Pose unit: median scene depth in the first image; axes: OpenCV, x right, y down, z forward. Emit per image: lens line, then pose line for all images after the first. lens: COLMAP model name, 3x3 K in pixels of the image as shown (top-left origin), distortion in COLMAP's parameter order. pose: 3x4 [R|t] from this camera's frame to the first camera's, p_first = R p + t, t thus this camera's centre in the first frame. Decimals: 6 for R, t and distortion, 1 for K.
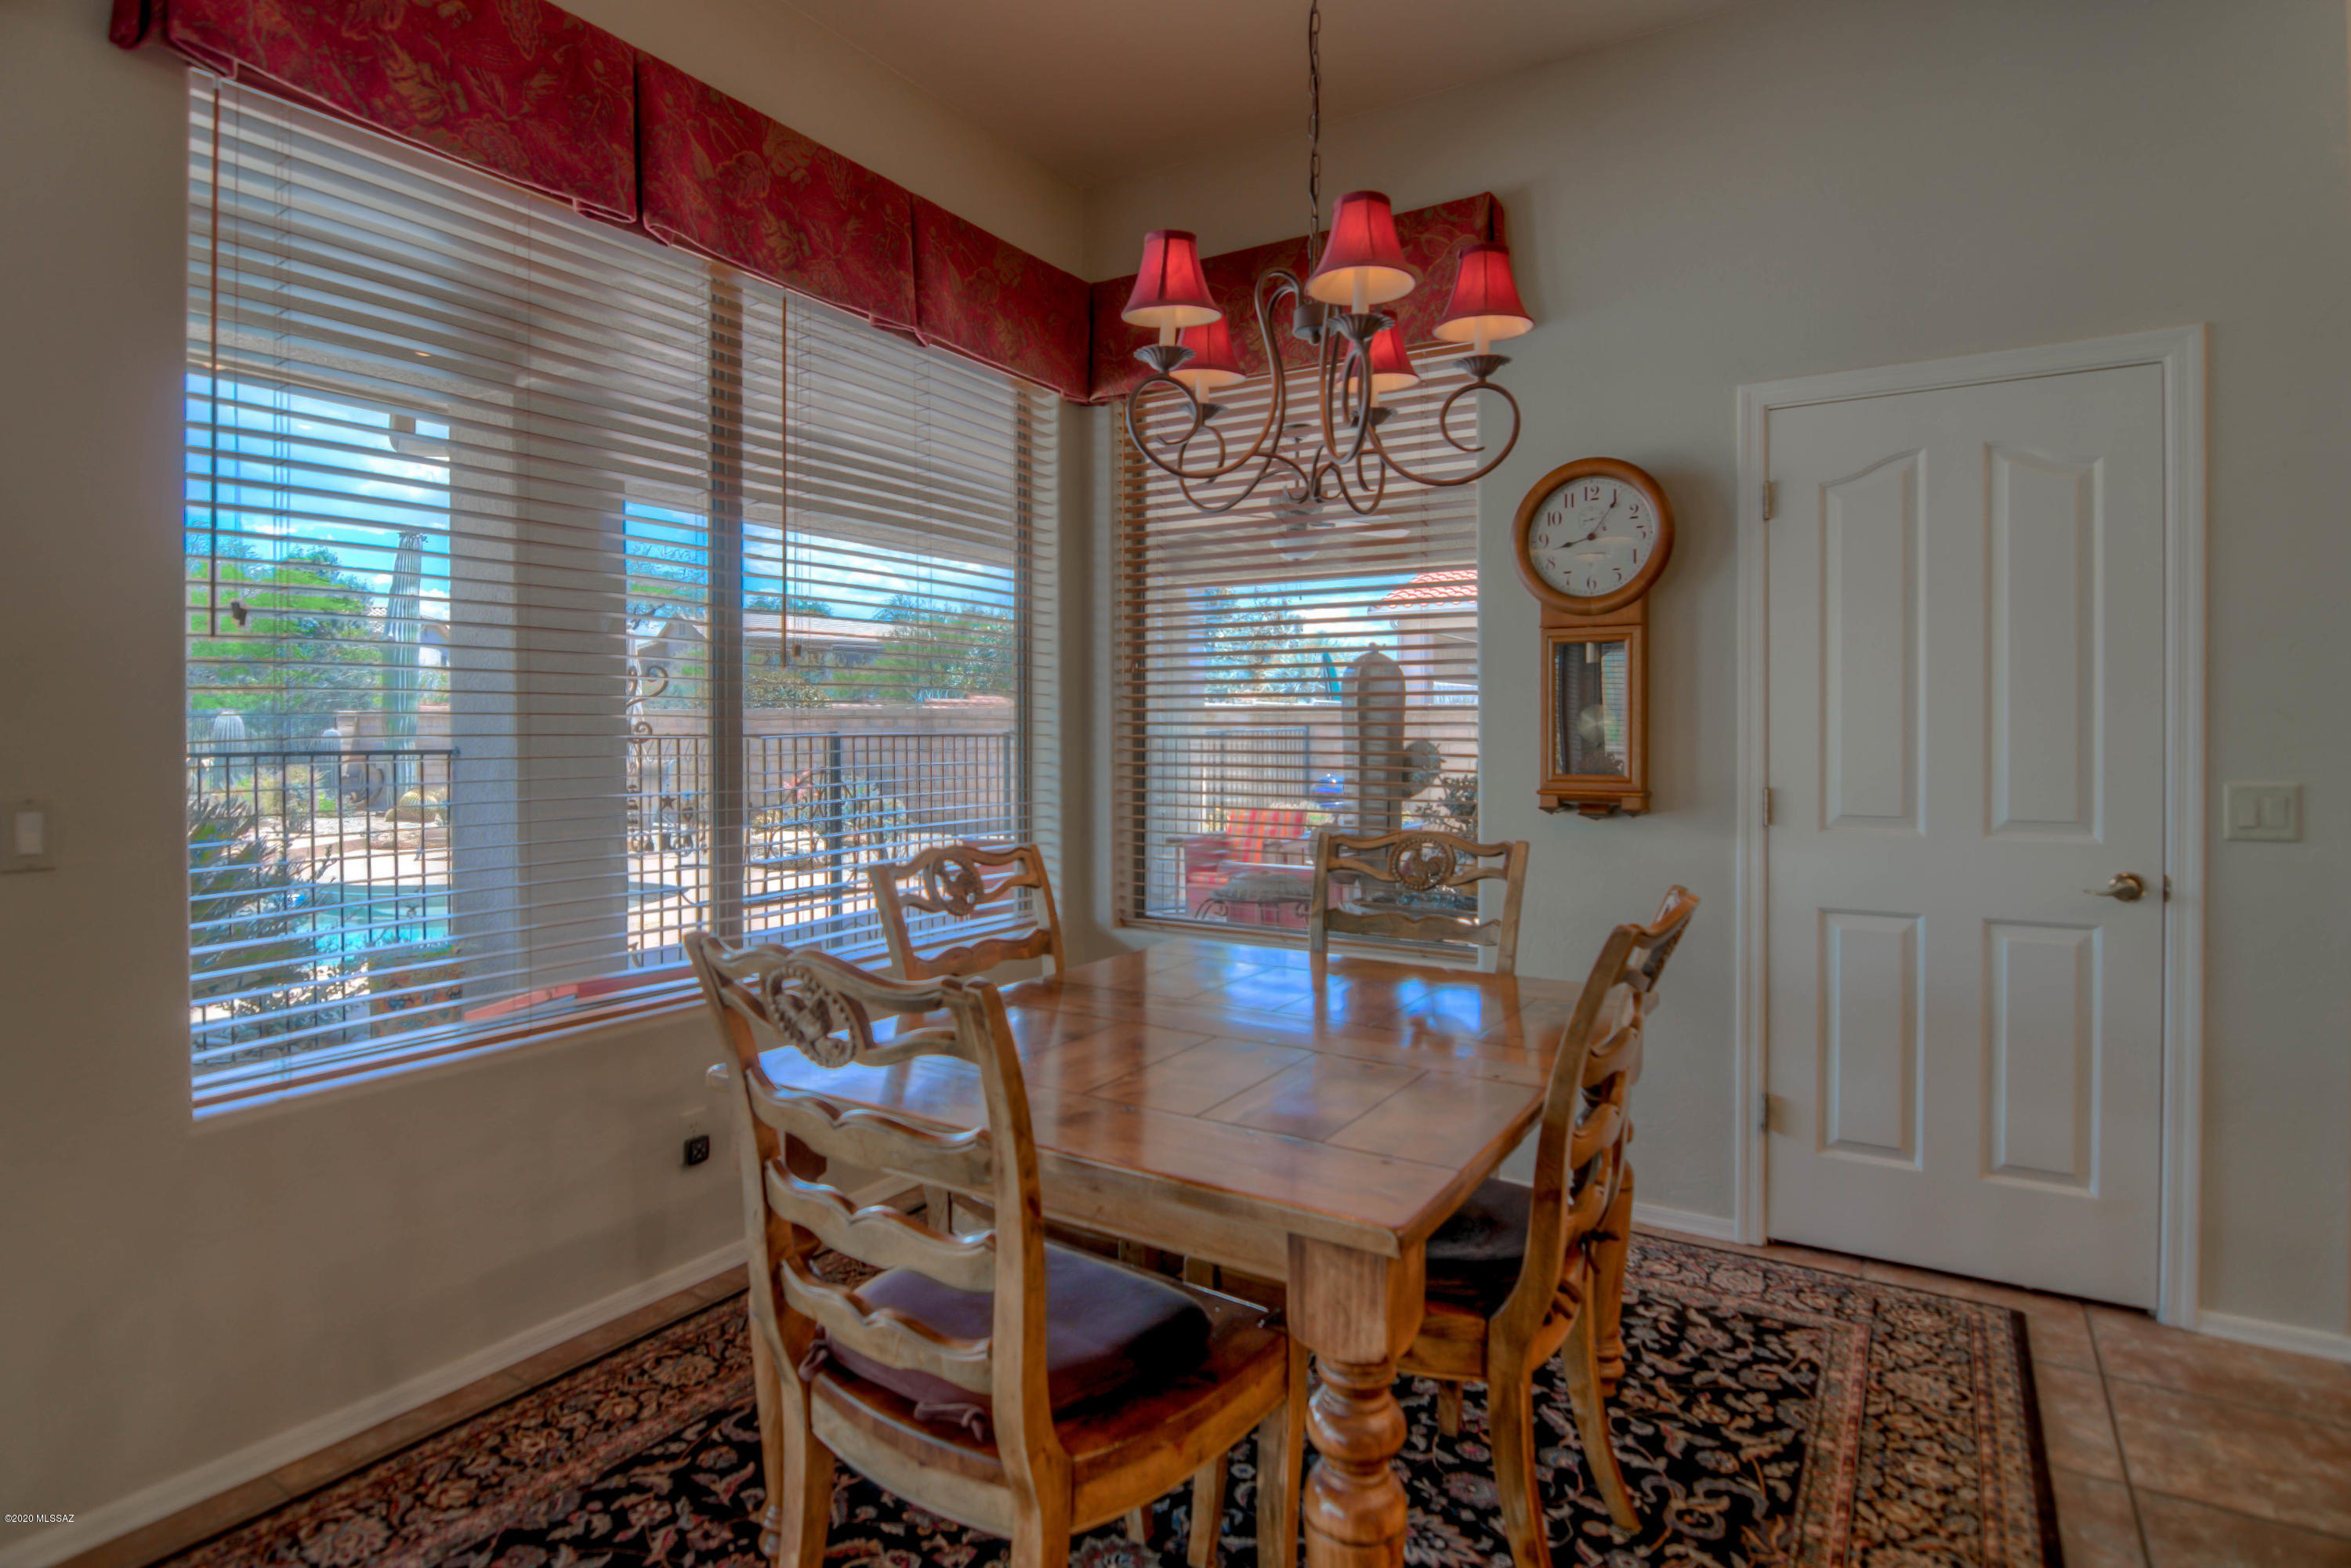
lens RADIAL K [[1254.7, 0, 1120.0], [0, 1254.7, 740.0], [0, 0, 1]] dist [-0.012585, -0.000728]
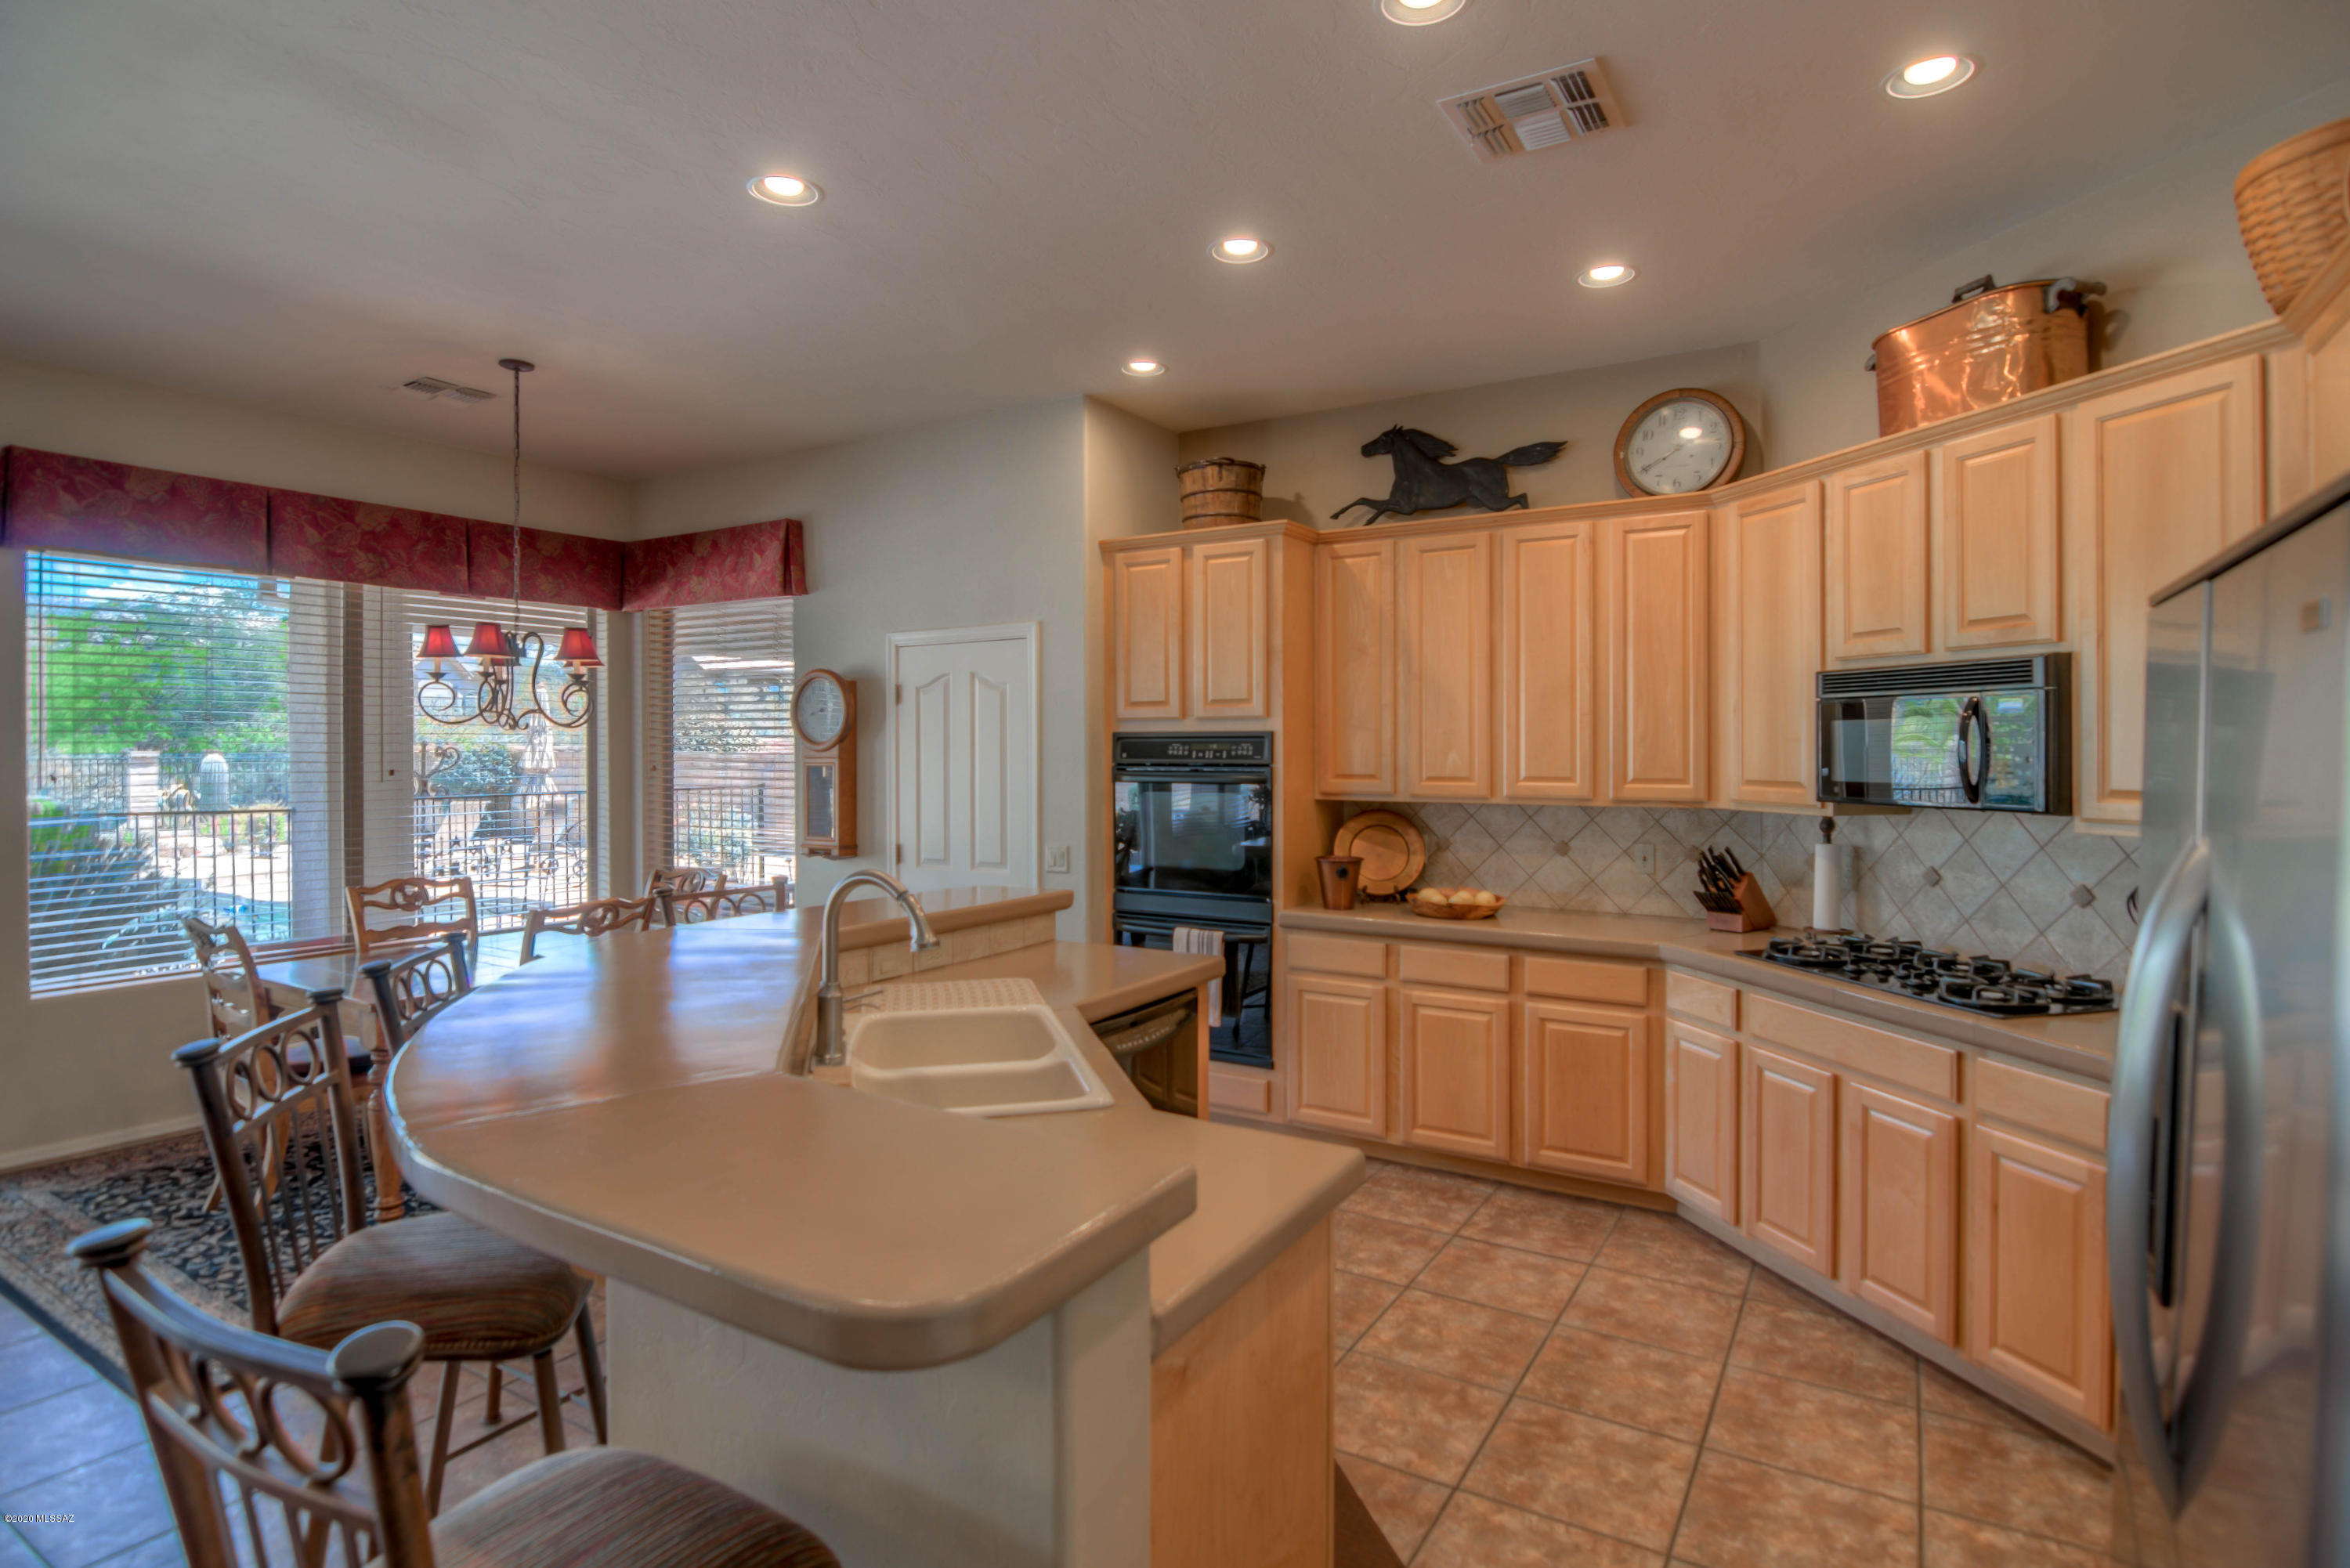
lens RADIAL K [[1200.5, 0, 1164.1], [0, 1200.5, 756.3], [0, 0, 1]] dist [-0.000181, -0.009236]
pose [[0.999804, -0.001630, 0.019727, 0.878269], [0.001647, 0.999998, -0.000821, -0.093579], [-0.019726, 0.000853, 0.999805, -0.835248]]
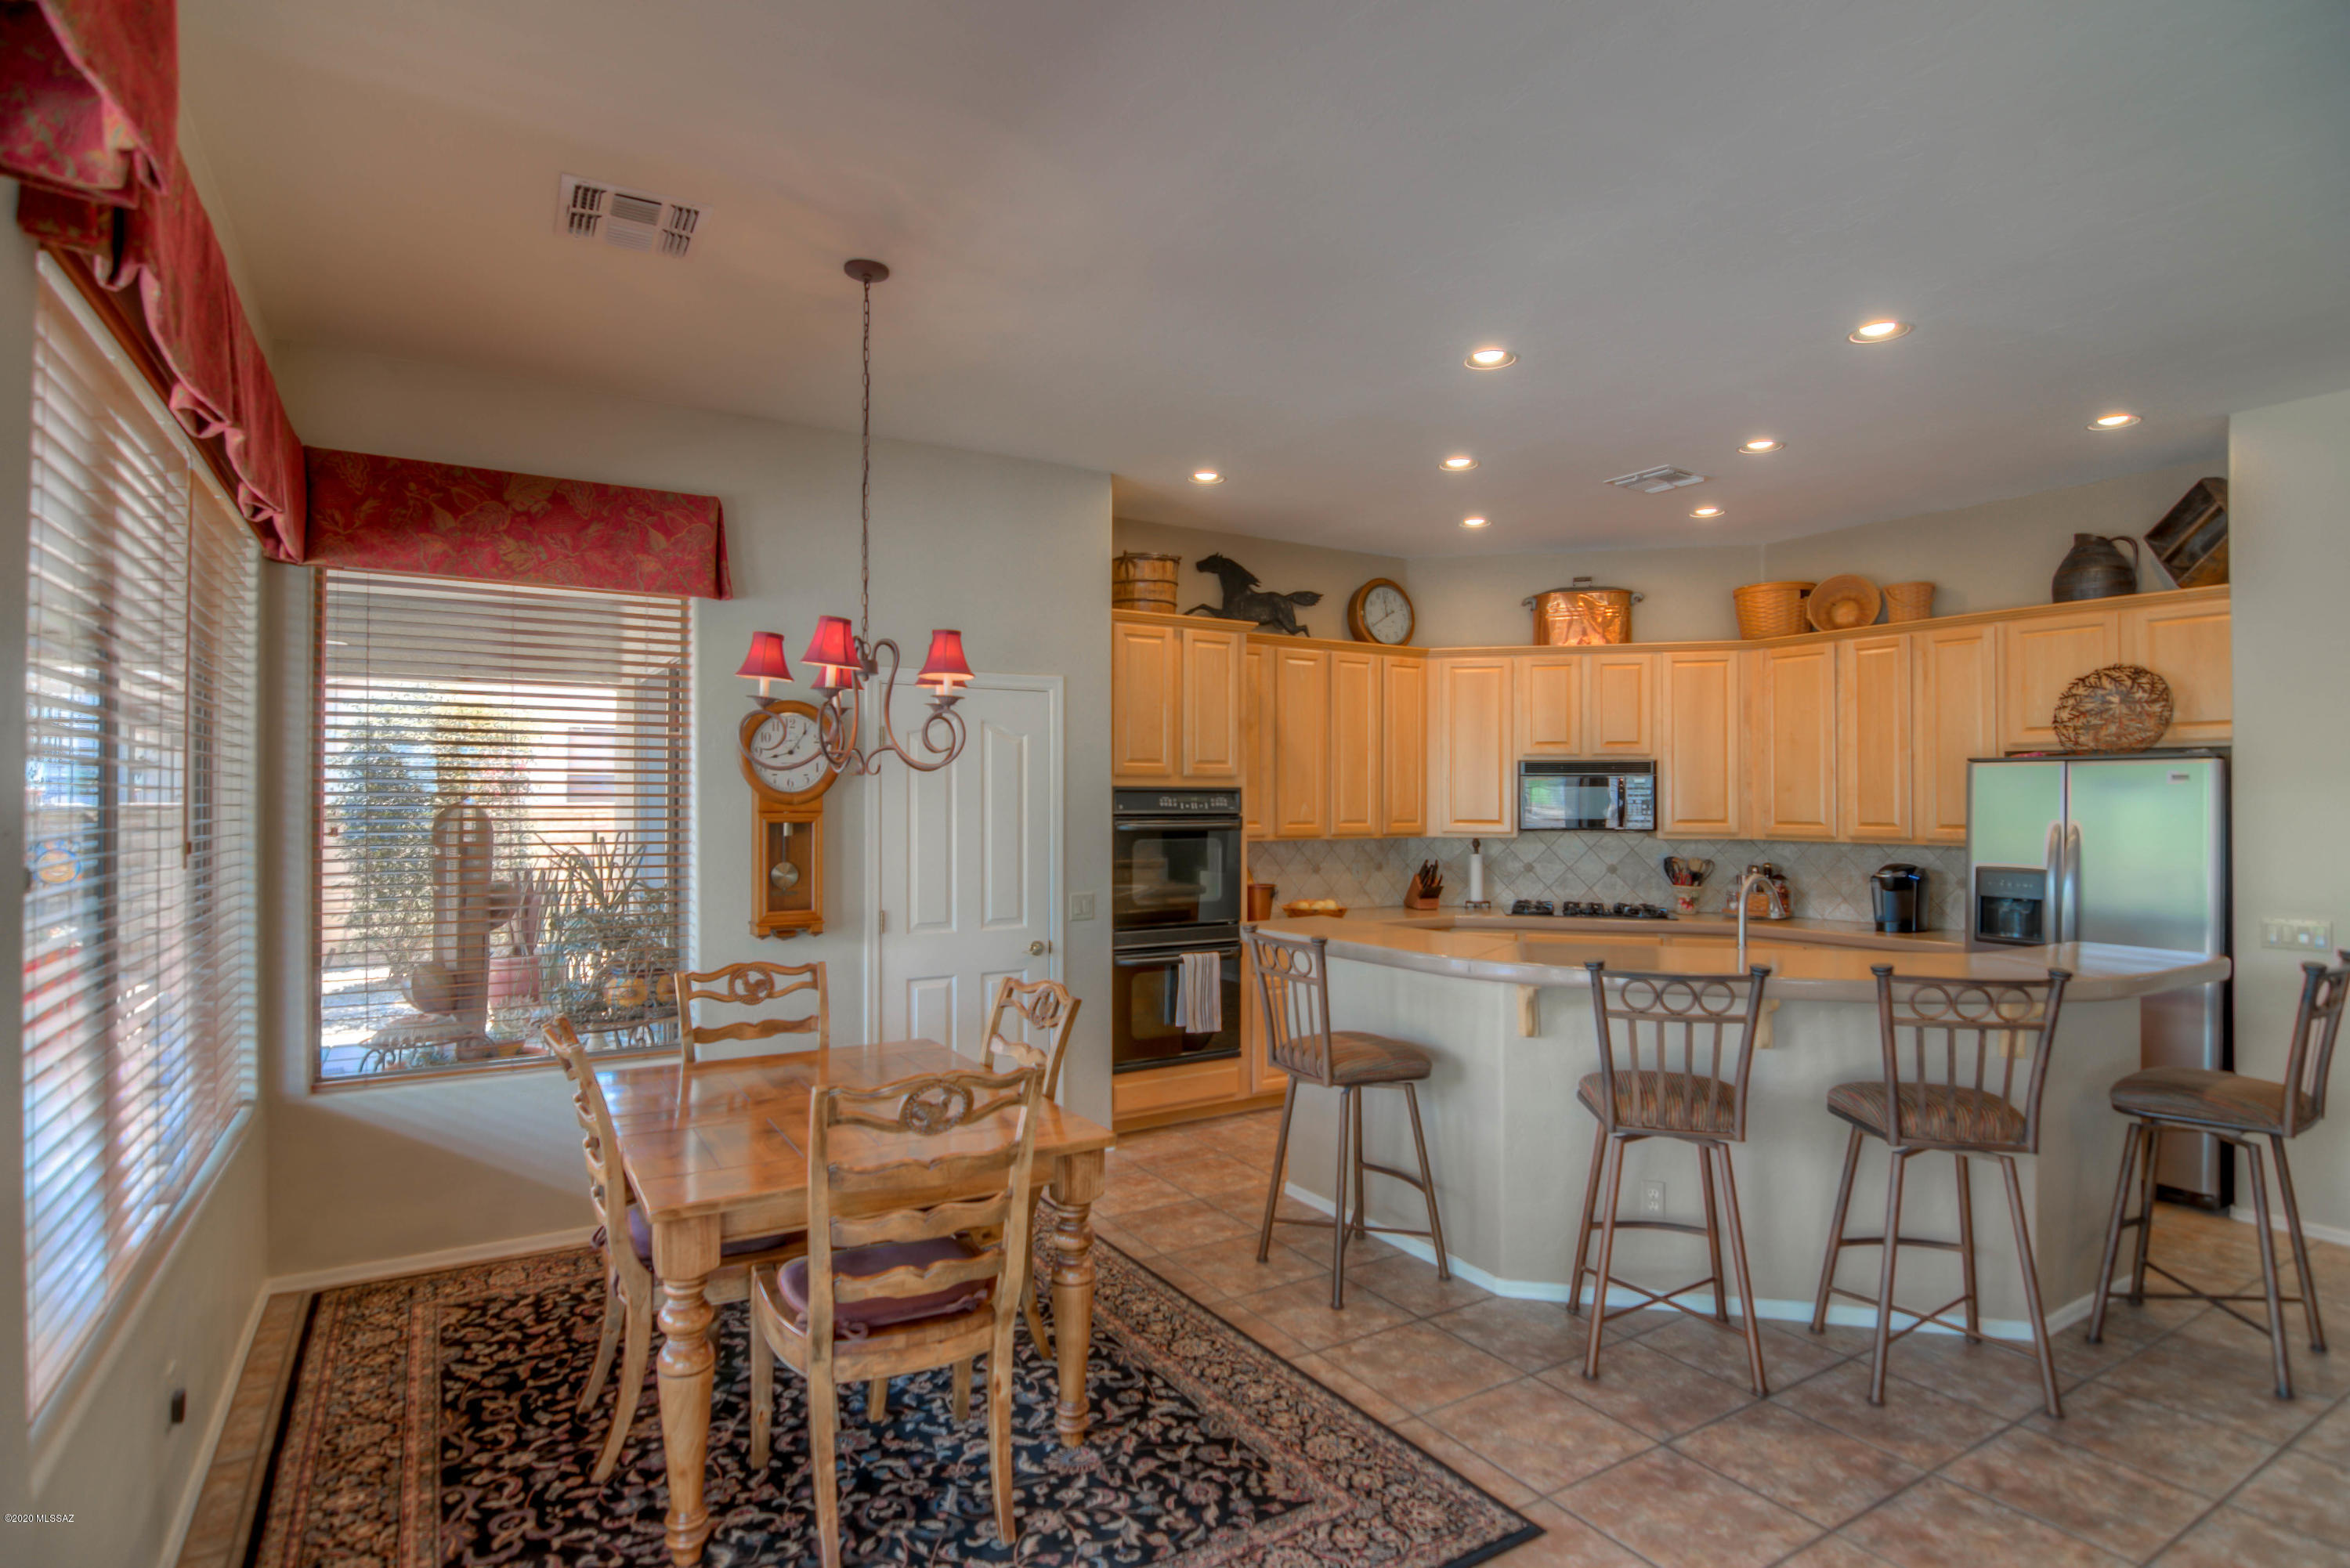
lens RADIAL K [[1207.9, 0, 1161.8], [0, 1207.9, 774.8], [0, 0, 1]] dist [0.001577, -0.013920]
pose [[0.434539, 0.019198, 0.900448, -0.757880], [0.005663, 0.999695, -0.024047, -0.100332], [-0.900635, 0.015549, 0.434298, -0.032707]]
